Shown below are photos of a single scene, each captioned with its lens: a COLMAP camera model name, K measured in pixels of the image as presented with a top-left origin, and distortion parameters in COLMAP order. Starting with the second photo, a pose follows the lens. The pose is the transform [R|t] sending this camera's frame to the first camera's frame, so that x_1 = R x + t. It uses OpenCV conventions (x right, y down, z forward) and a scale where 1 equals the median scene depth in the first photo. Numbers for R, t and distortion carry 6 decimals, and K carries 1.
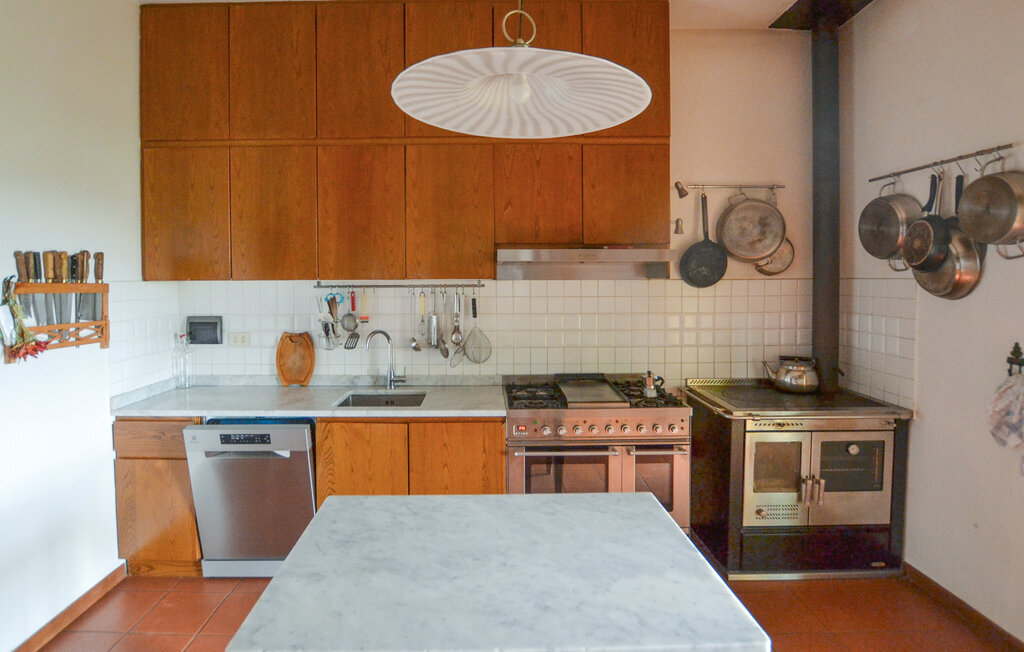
lens RADIAL K [[495.1, 0, 494.3], [0, 495.1, 290.8], [0, 0, 1]] dist [-0.038966, 0.002416]
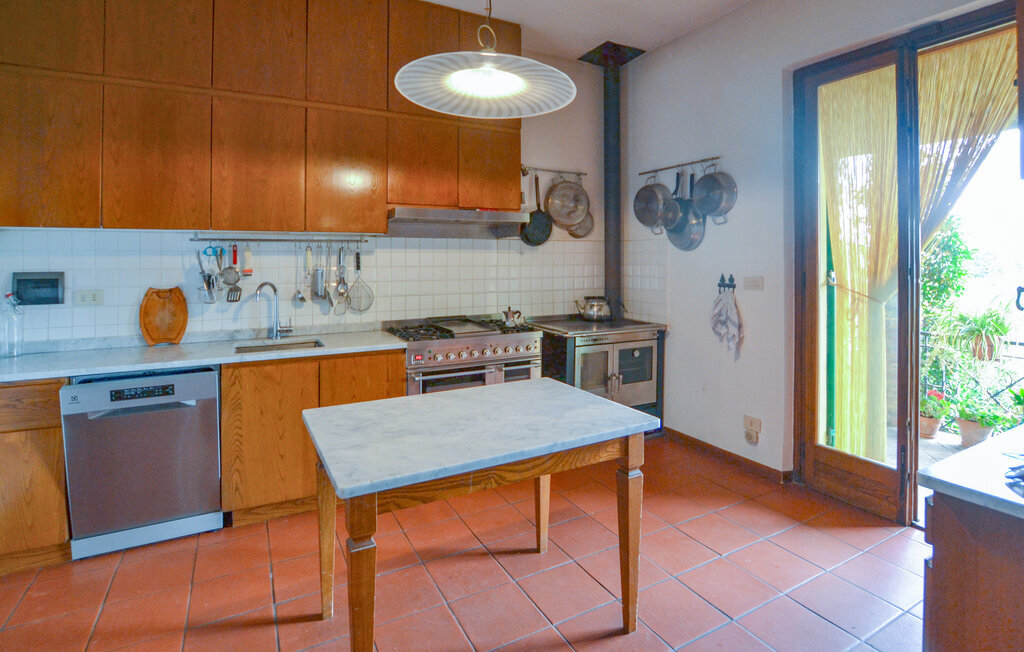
lens RADIAL K [[495.1, 0, 492.8], [0, 495.1, 264.5], [0, 0, 1]] dist [-0.038966, 0.002416]
pose [[0.890835, -0.000180, 0.454327, -0.309280], [0.009260, 0.999799, -0.017761, 0.072285], [-0.454232, 0.020029, 0.890658, -0.139756]]
